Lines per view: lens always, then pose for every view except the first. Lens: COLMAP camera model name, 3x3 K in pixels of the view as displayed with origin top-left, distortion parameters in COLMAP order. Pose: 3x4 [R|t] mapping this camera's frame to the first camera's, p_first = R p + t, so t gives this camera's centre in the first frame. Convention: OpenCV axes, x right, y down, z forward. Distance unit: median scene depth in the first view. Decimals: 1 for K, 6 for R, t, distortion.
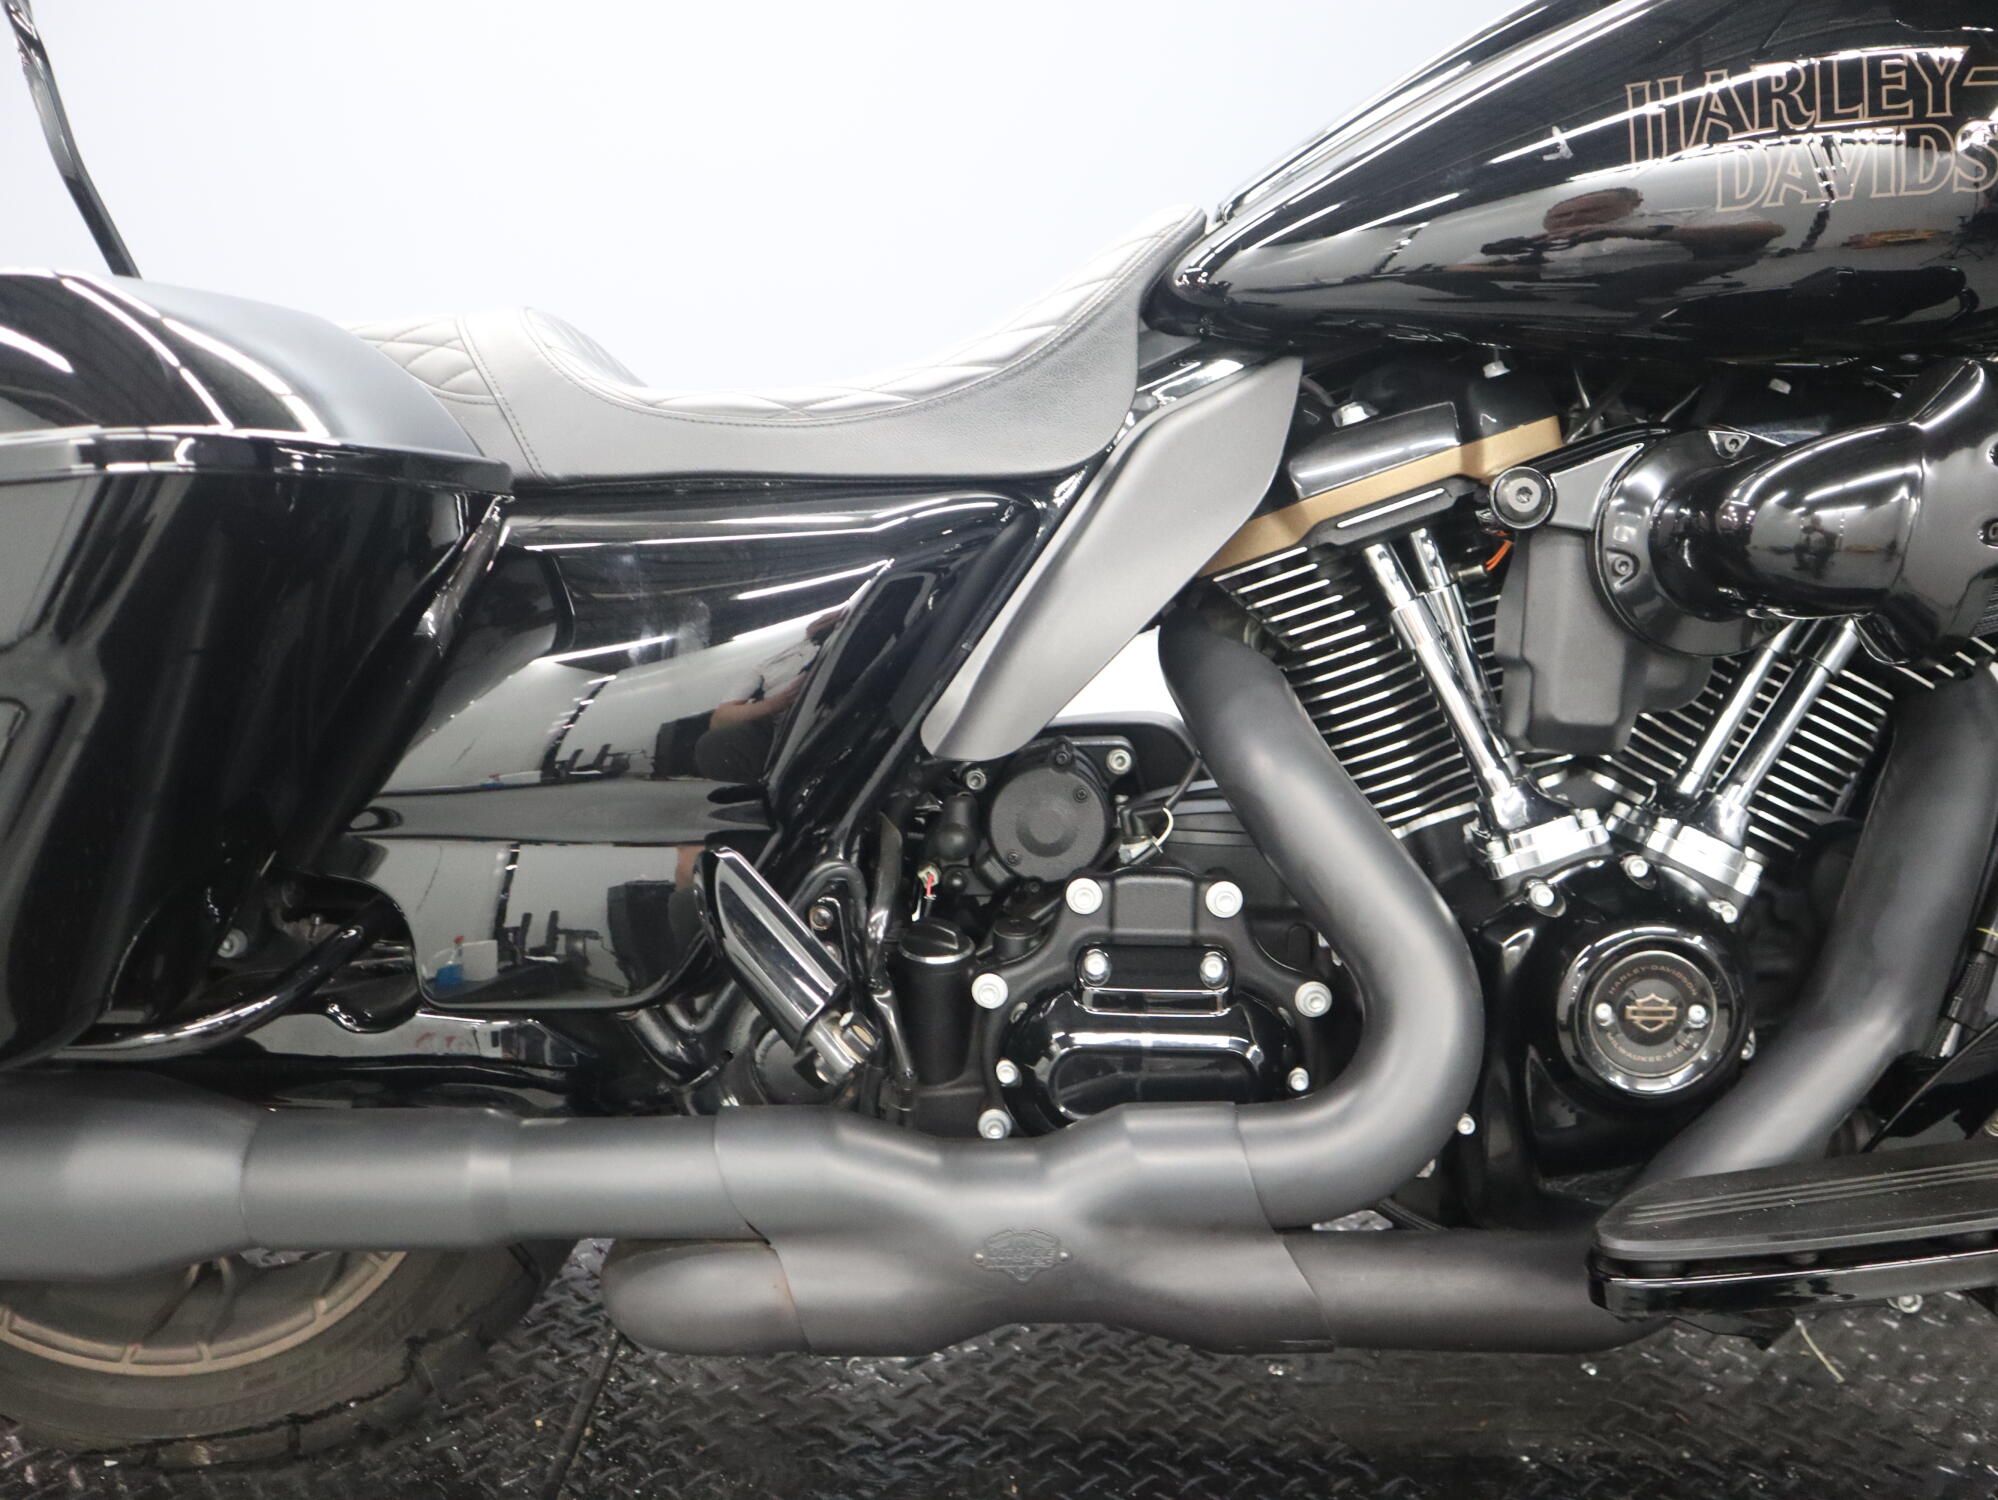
lens RADIAL K [[1525.8, 0, 998.0], [0, 1525.8, 756.9], [0, 0, 1]] dist [-0.122538, 0.071997]
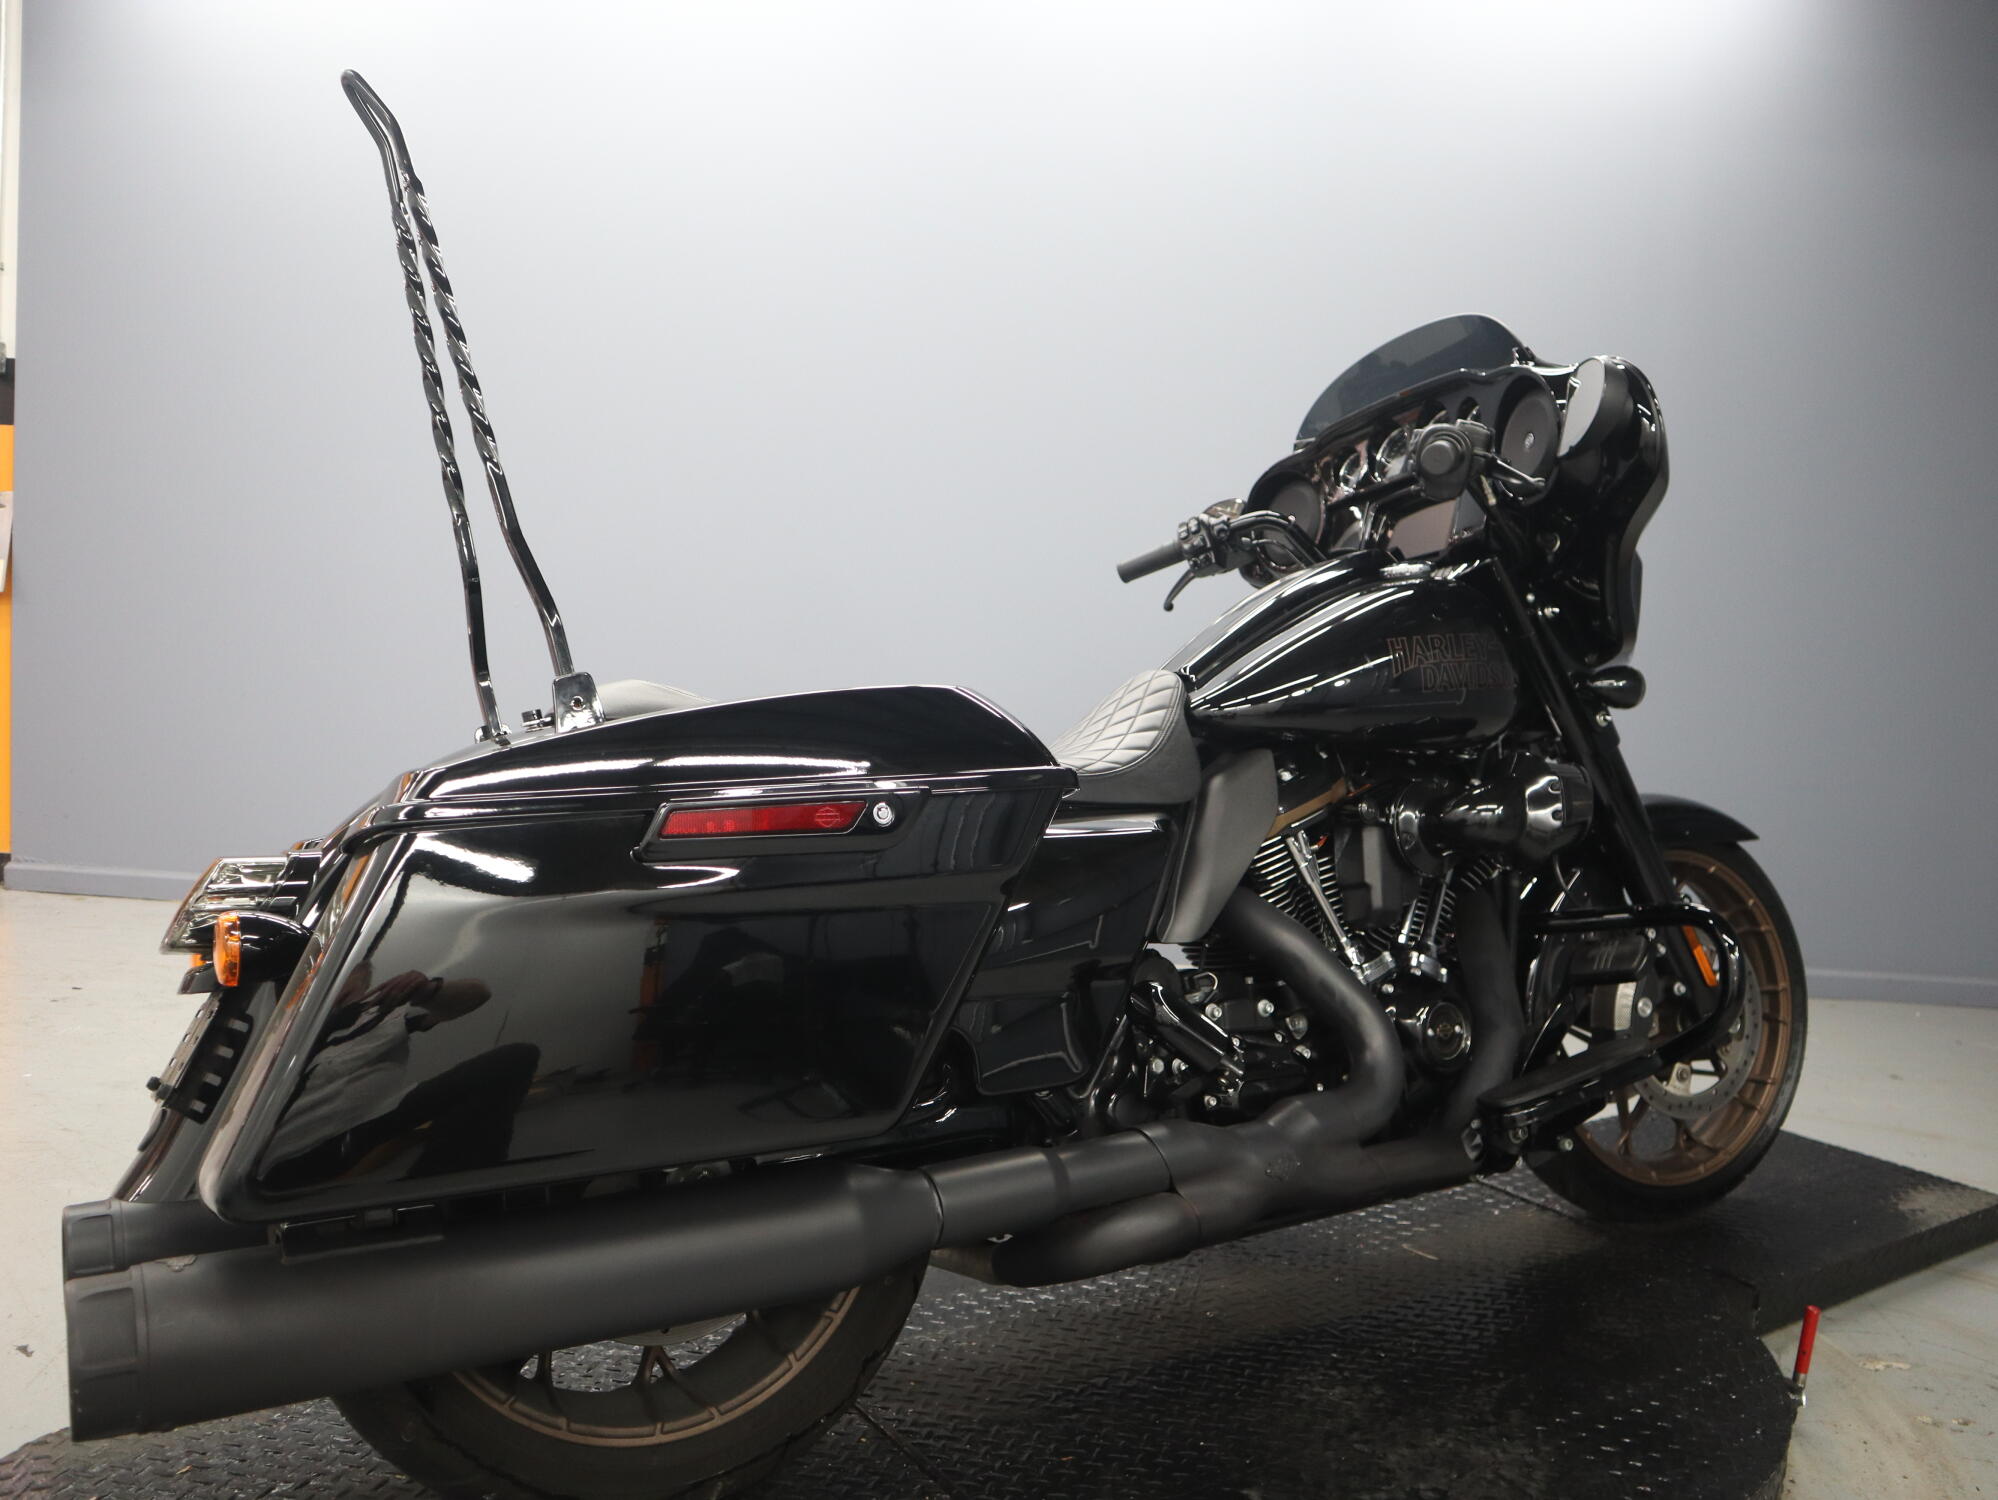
lens RADIAL K [[1525.8, 0, 998.0], [0, 1525.8, 756.9], [0, 0, 1]] dist [-0.122538, 0.071997]
pose [[0.809370, 0.022487, 0.586869, -1.370882], [0.117573, 0.972834, -0.199424, 0.133733], [-0.575411, 0.230407, 0.784739, -0.479511]]
